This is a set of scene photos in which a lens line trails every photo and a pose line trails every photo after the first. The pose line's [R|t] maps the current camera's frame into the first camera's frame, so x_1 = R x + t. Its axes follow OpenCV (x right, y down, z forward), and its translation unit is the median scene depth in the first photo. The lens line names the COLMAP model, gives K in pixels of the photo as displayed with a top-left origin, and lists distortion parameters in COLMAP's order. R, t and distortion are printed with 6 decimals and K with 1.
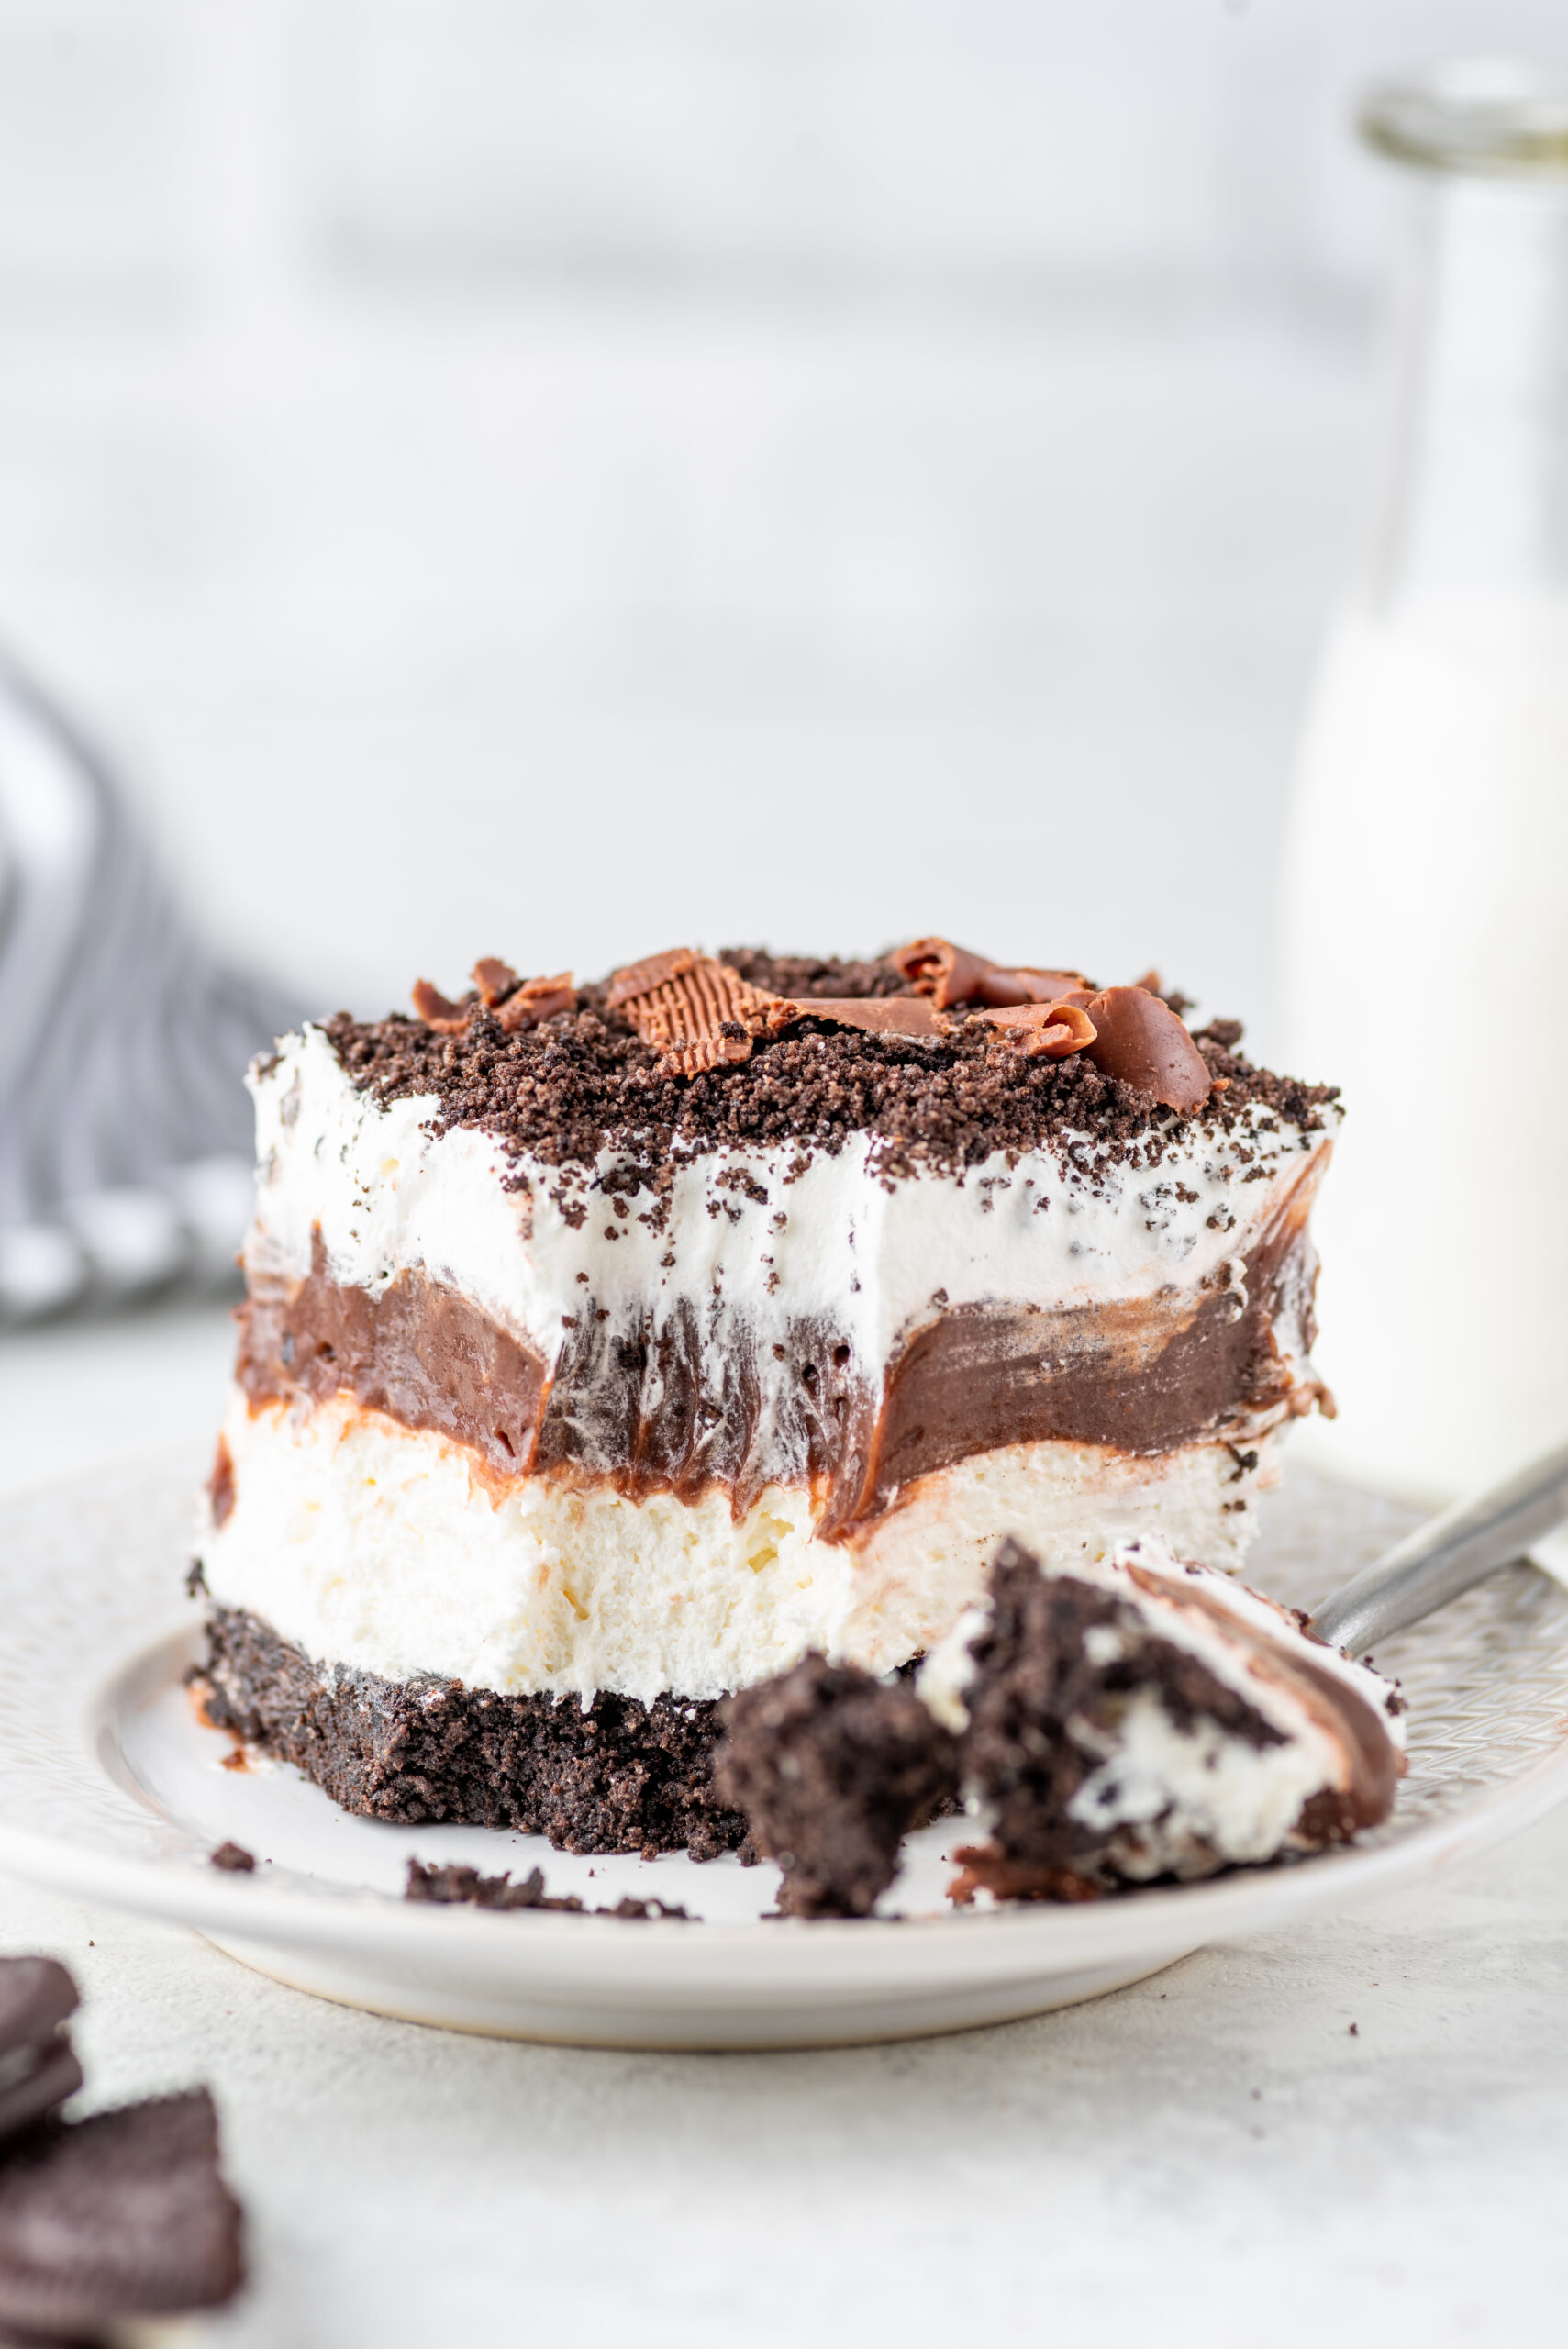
lens RADIAL K [[7128.7, 0, 790.1], [0, 7128.7, 1187.0], [0, 0, 1]] dist [0.073914, 0.000000]
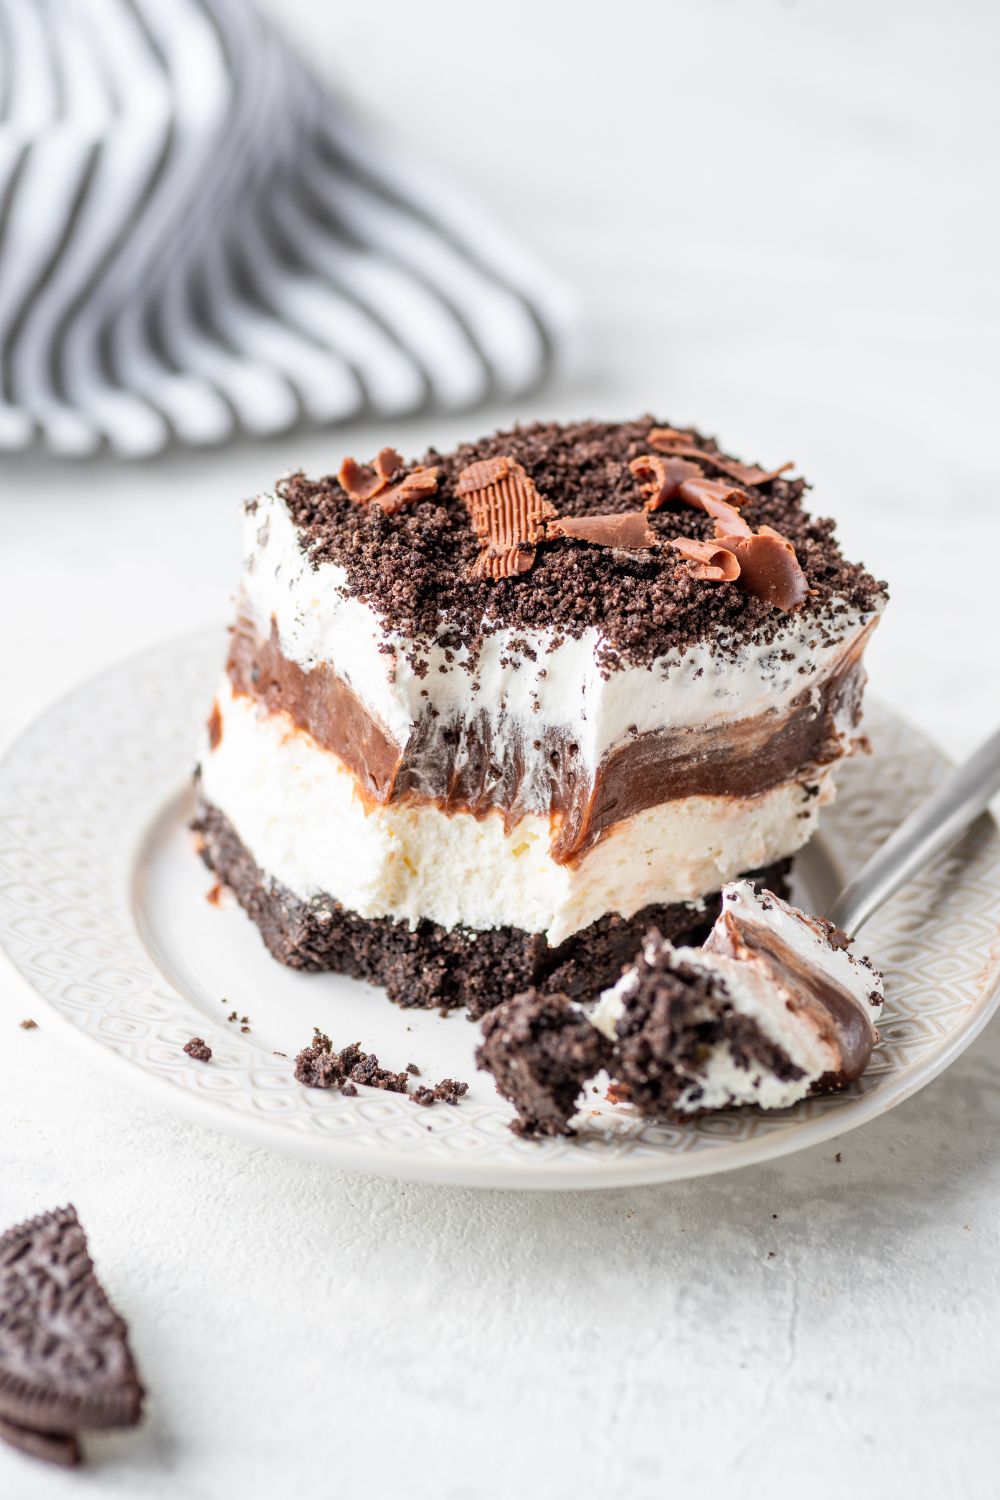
lens RADIAL K [[4552.4, 0, 491.4], [0, 4552.4, 744.9], [0, 0, 1]] dist [0.073914, 0.000000]
pose [[0.996682, 0.075802, -0.029652, 0.019575], [-0.063384, 0.951347, 0.301533, -0.300813], [0.051066, -0.298653, 0.952995, -0.033906]]
